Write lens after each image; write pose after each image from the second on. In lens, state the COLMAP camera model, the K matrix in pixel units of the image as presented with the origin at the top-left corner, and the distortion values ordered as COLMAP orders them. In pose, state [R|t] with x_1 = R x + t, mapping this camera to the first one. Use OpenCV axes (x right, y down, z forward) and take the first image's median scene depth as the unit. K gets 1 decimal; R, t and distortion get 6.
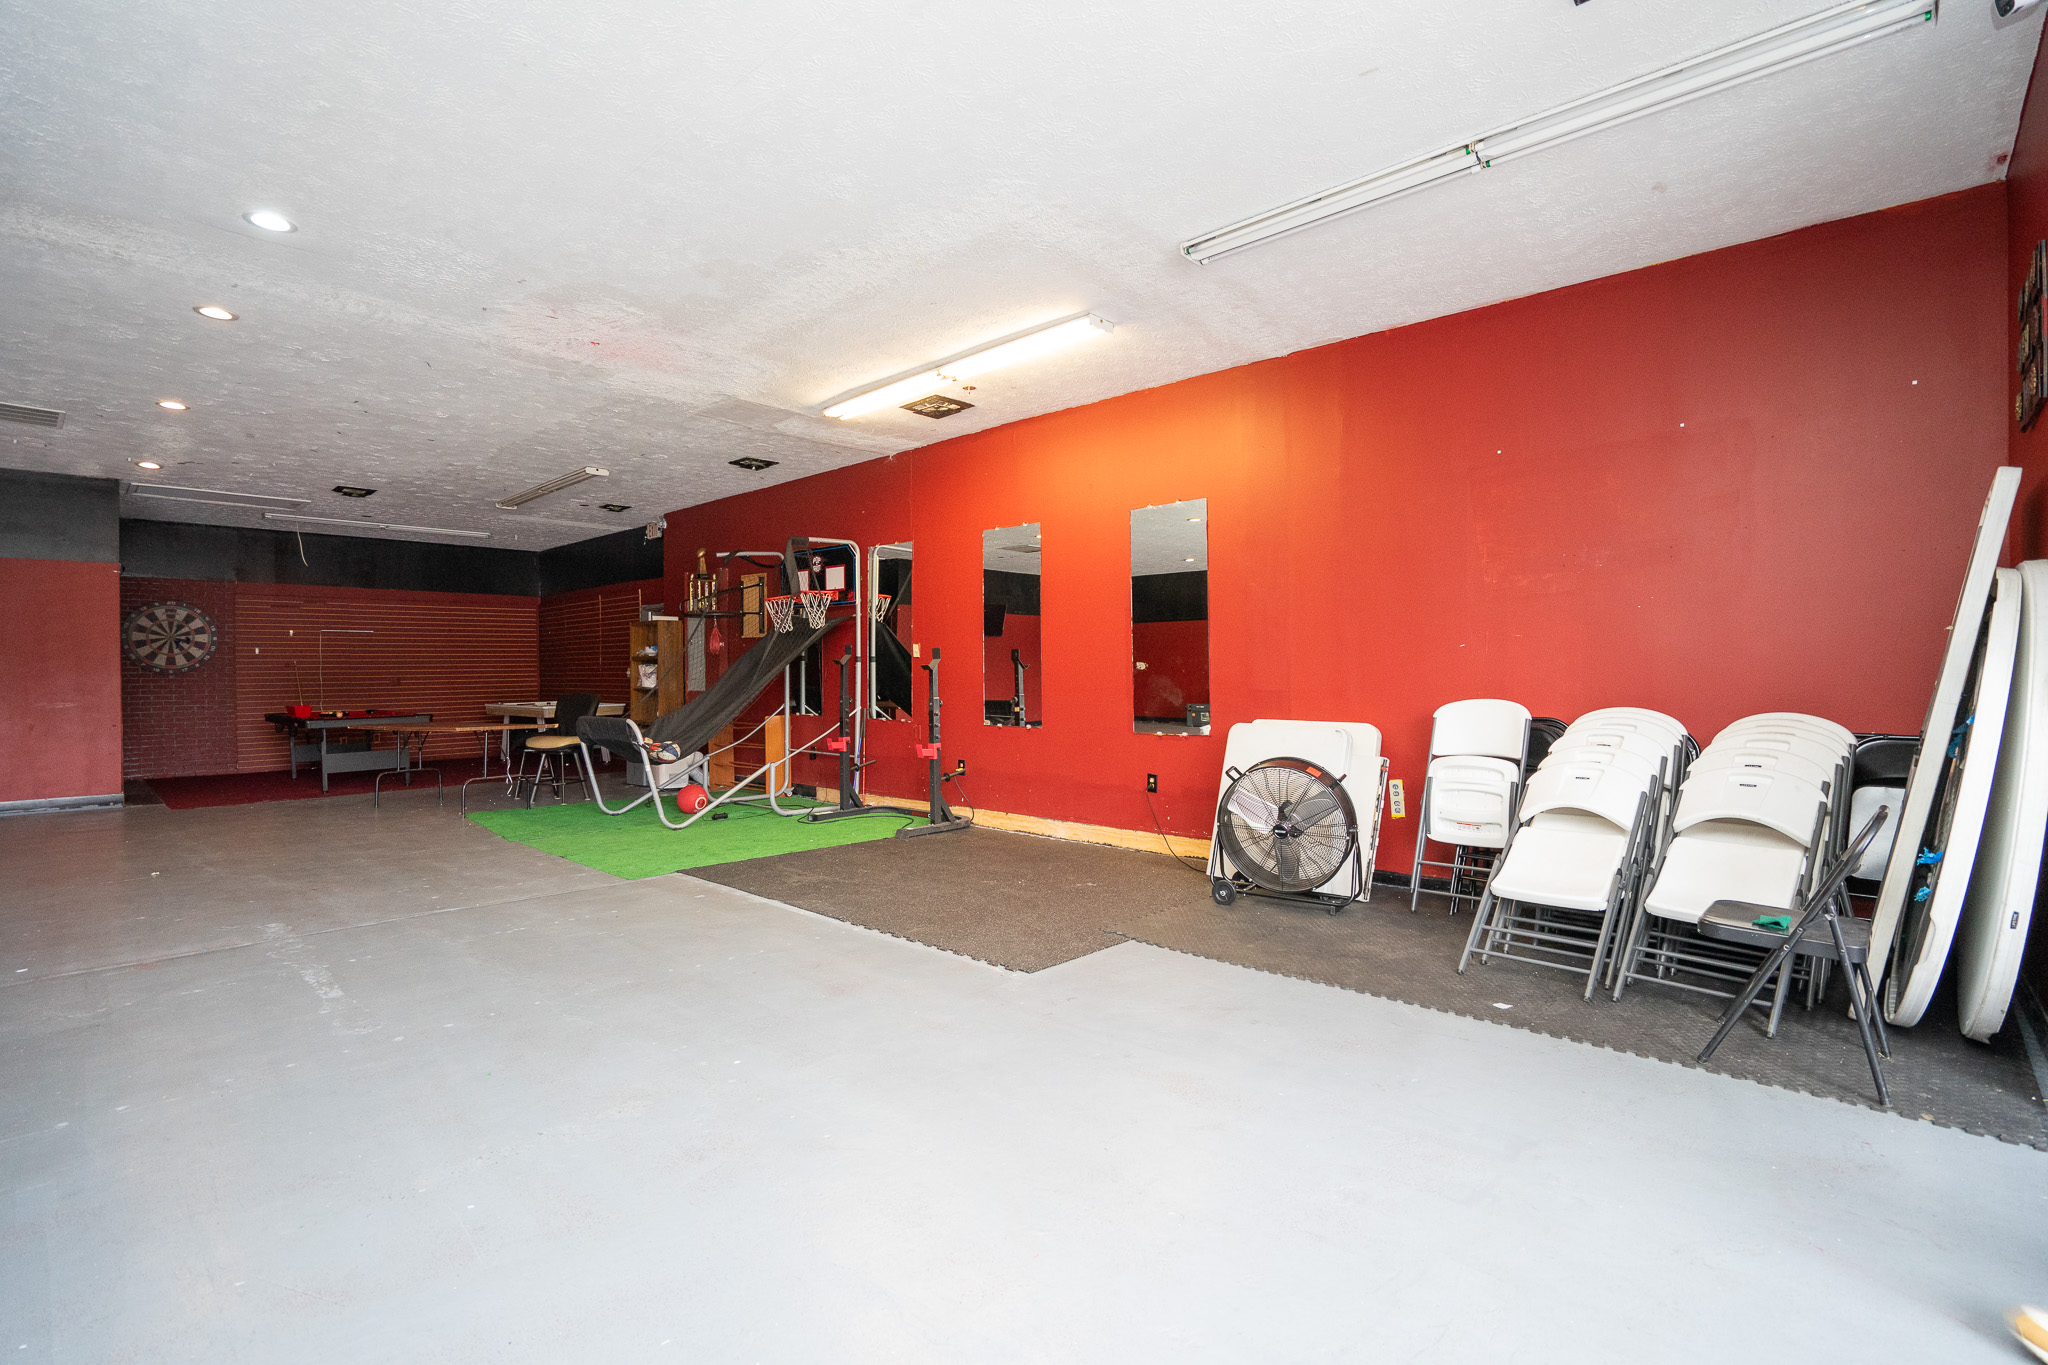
lens RADIAL K [[953.8, 0, 1024.0], [0, 953.8, 682.5], [0, 0, 1]] dist [-0.056999, 0.021607]
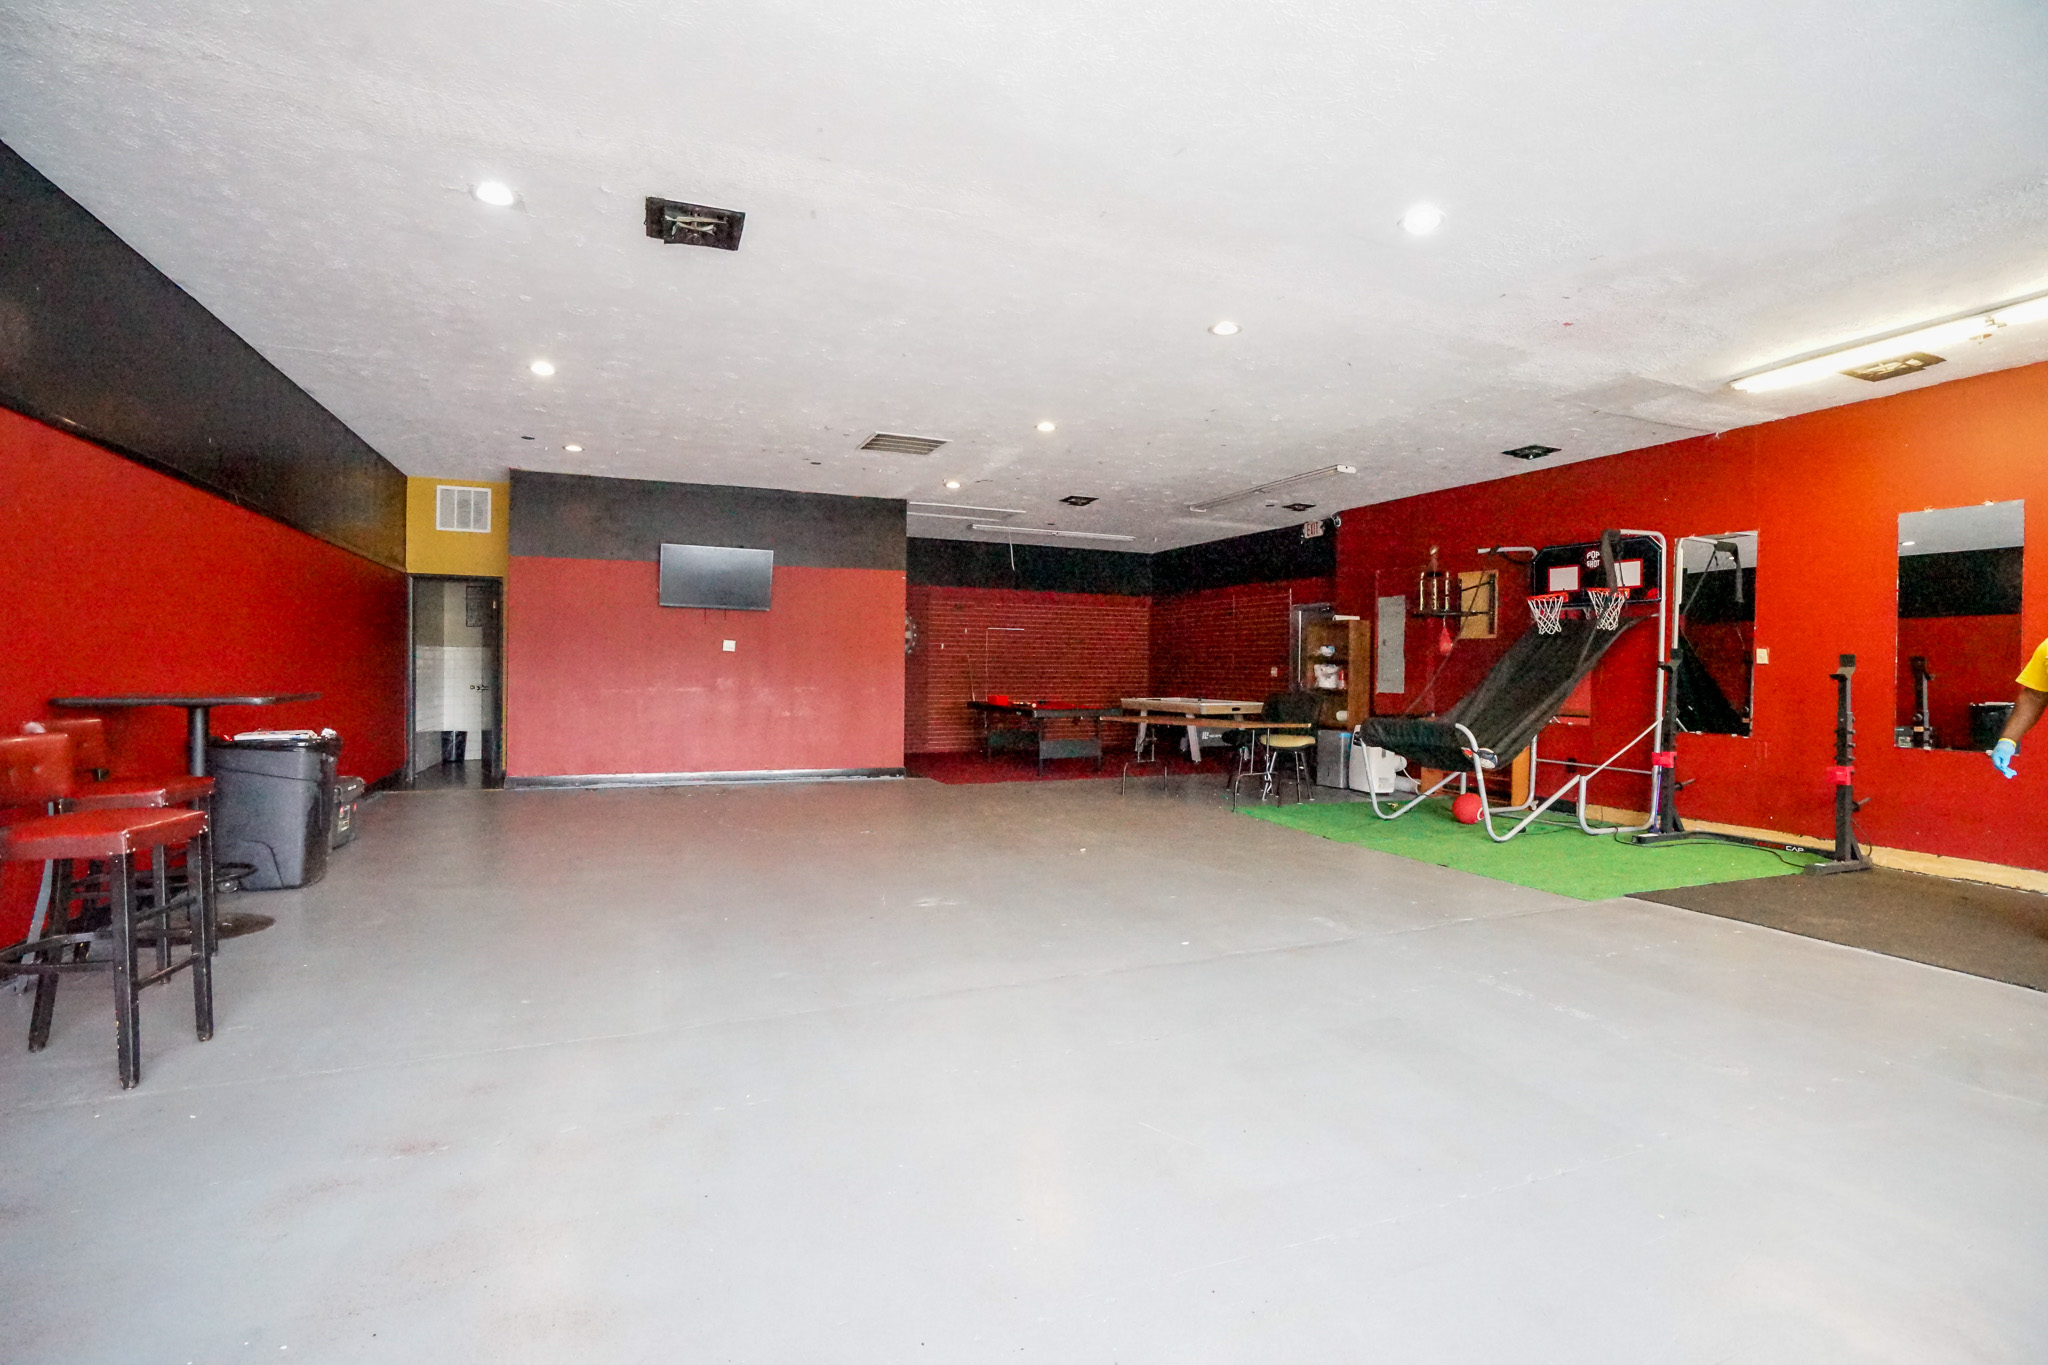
lens RADIAL K [[953.8, 0, 1024.0], [0, 953.8, 682.5], [0, 0, 1]] dist [-0.056999, 0.021607]
pose [[0.910522, 0.024697, -0.412723, -0.355382], [-0.024207, 0.999686, 0.006415, 0.001350], [0.412752, 0.004150, 0.910834, -0.043225]]
